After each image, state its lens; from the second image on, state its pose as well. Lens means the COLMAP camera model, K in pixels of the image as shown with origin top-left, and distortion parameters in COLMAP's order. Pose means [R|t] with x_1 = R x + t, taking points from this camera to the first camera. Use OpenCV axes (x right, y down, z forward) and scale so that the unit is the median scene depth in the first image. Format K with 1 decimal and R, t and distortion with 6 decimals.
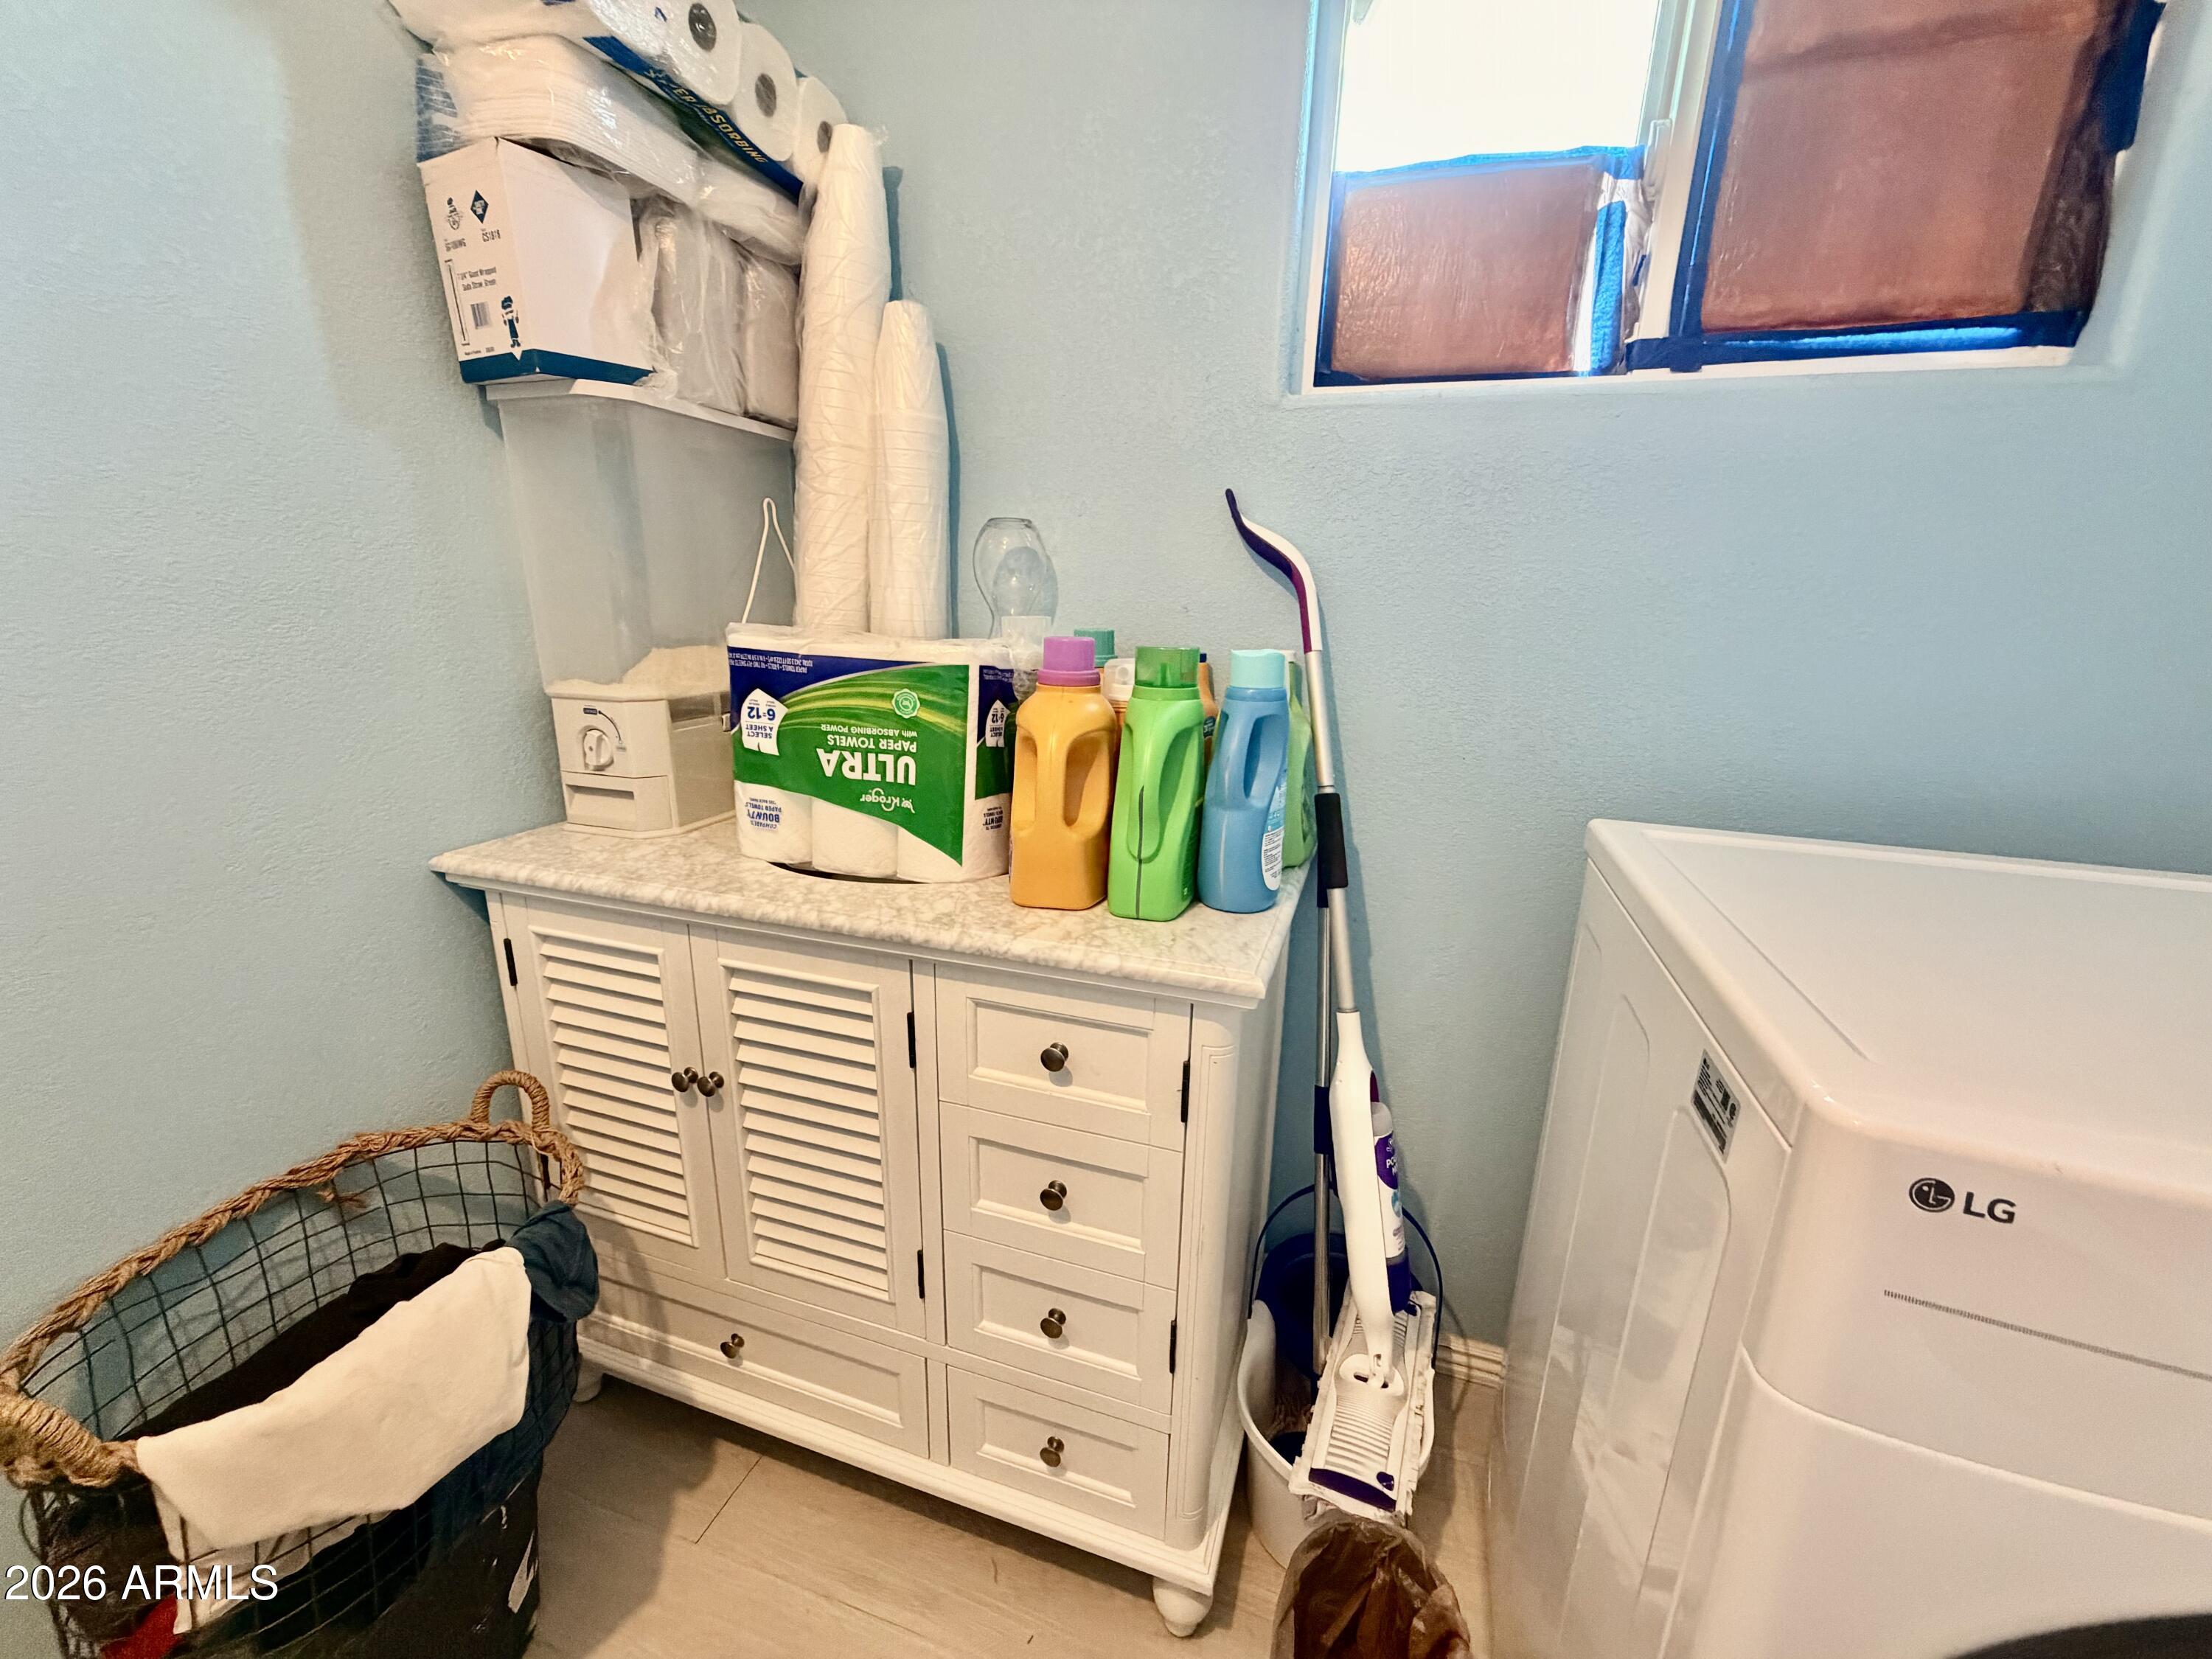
lens RADIAL K [[882.1, 0, 1107.6], [0, 882.1, 834.5], [0, 0, 1]] dist [-0.001417, -0.000302]
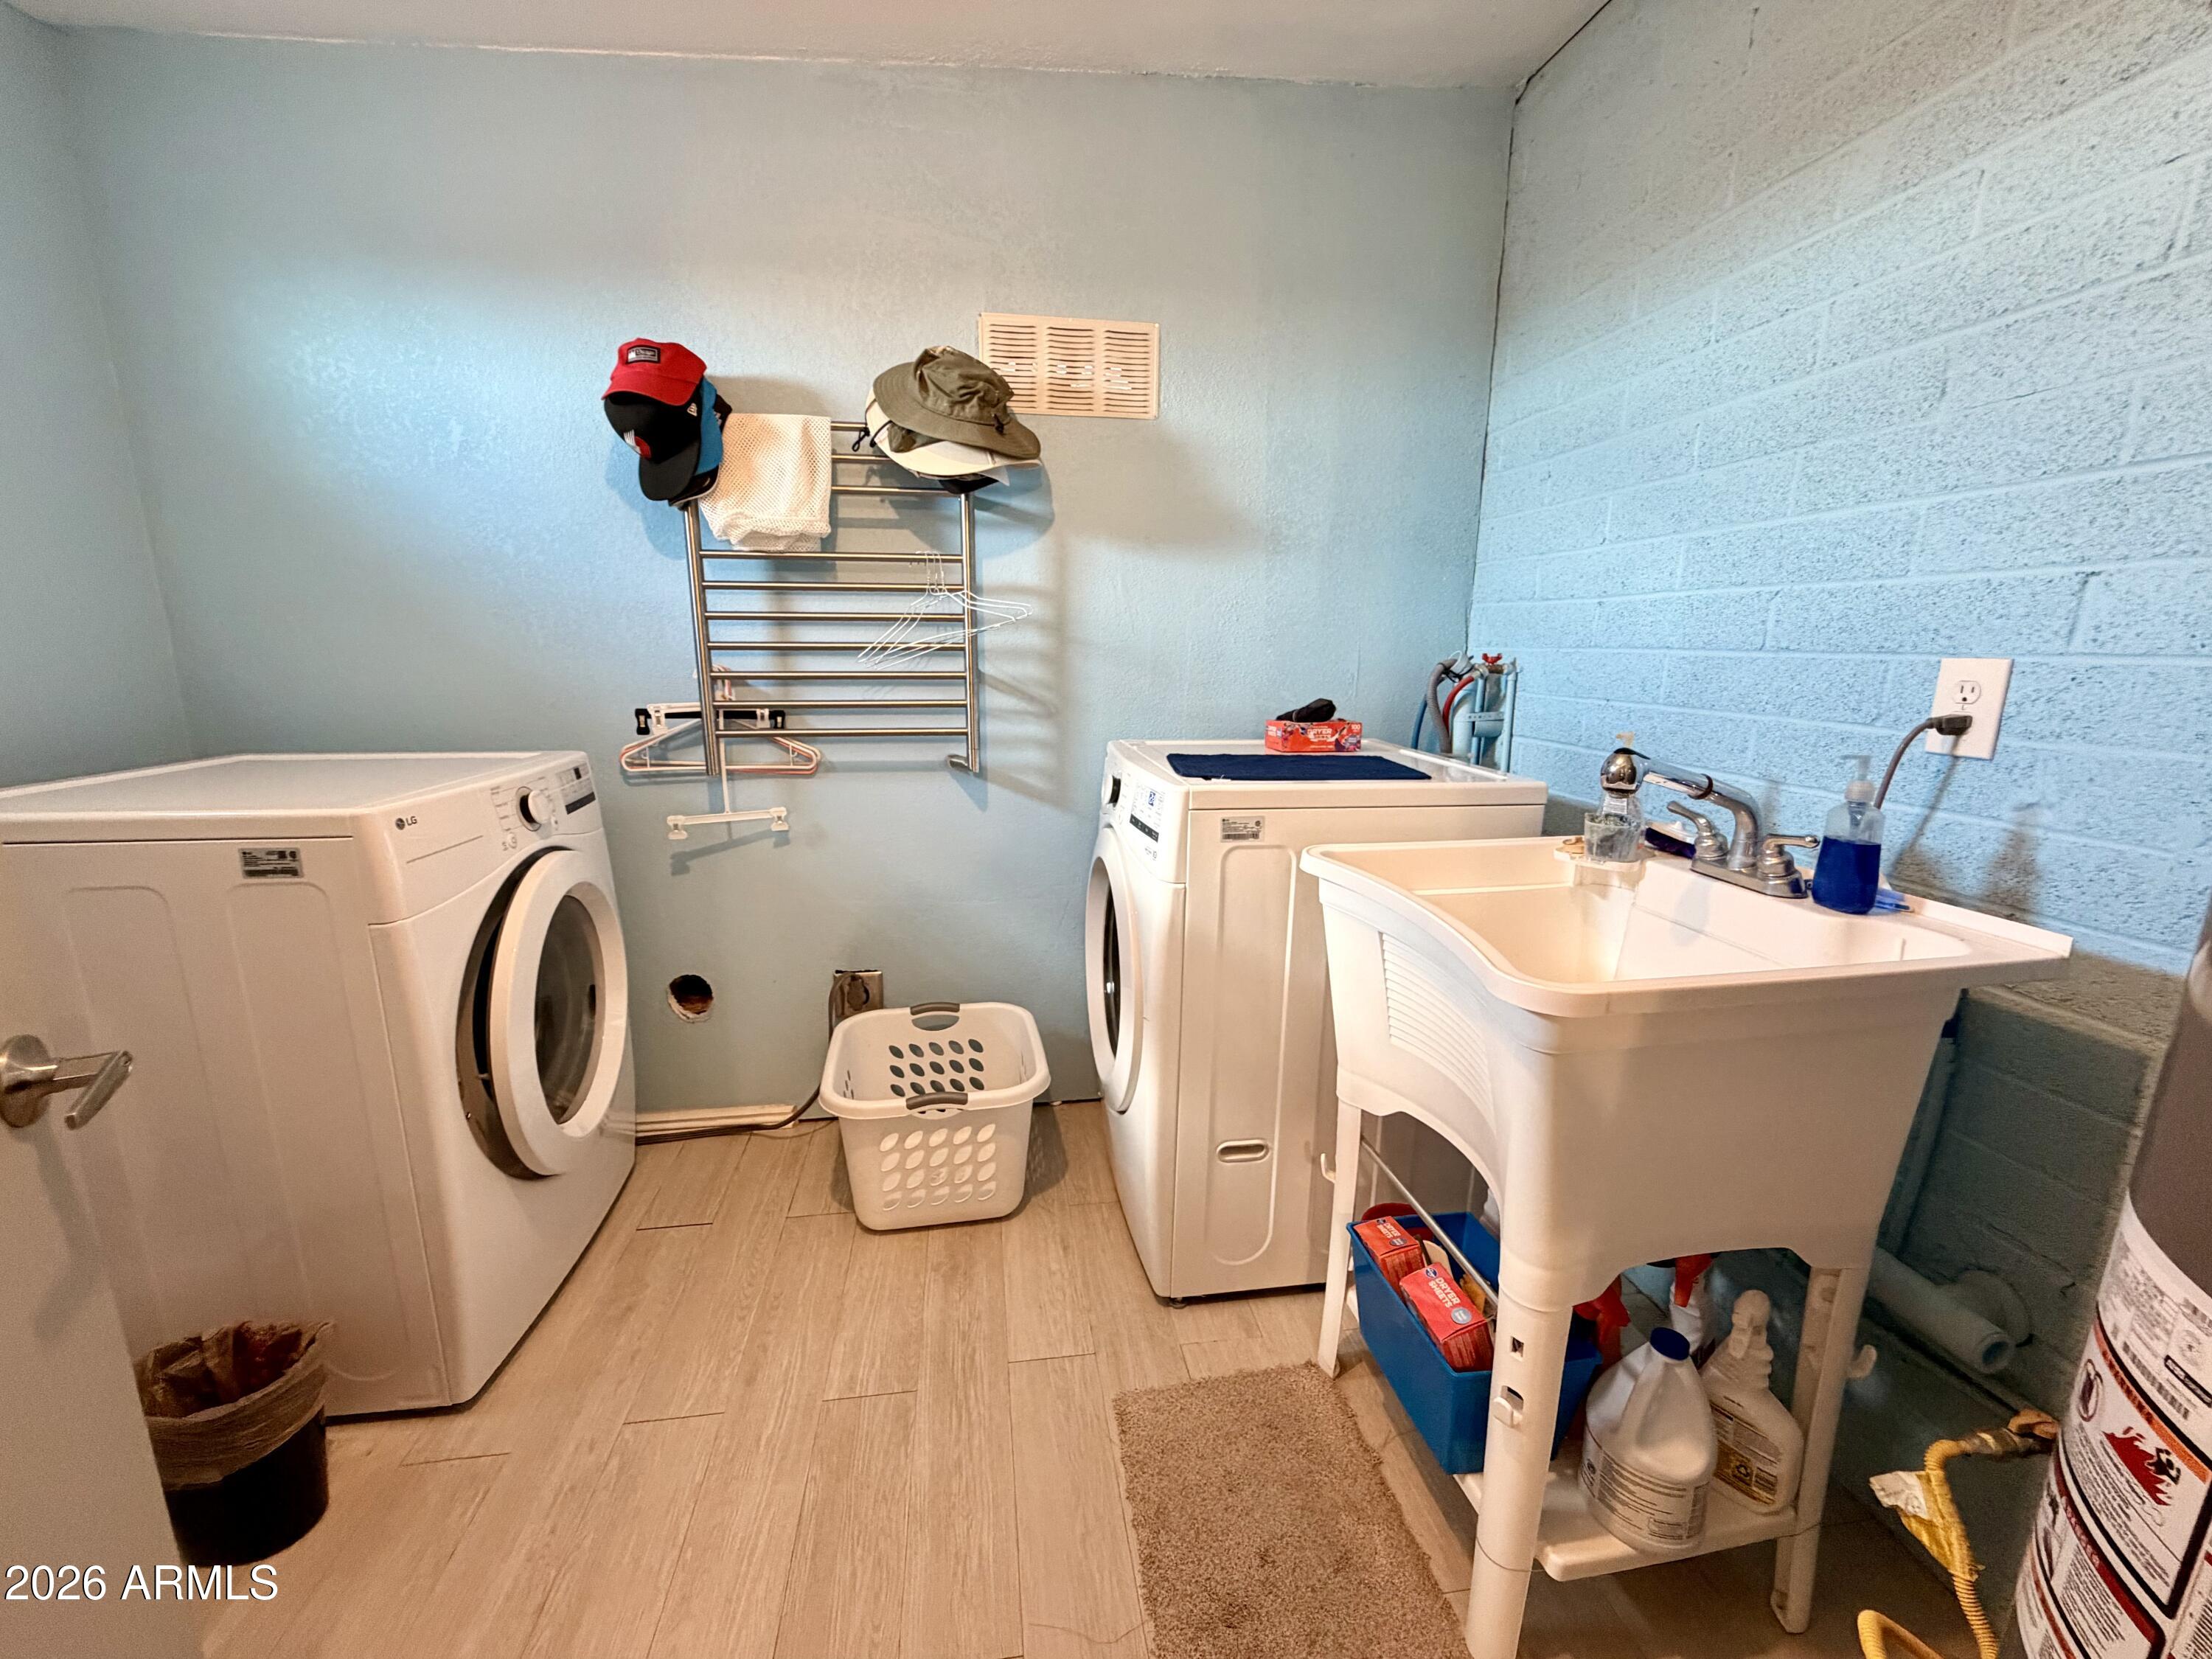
lens RADIAL K [[882.1, 0, 1110.6], [0, 882.1, 829.8], [0, 0, 1]] dist [-0.001417, -0.000302]
pose [[-0.458414, -0.208581, 0.863916, -2.777939], [0.209138, 0.919455, 0.332964, -0.067412], [-0.863781, 0.333313, -0.377868, 0.048814]]
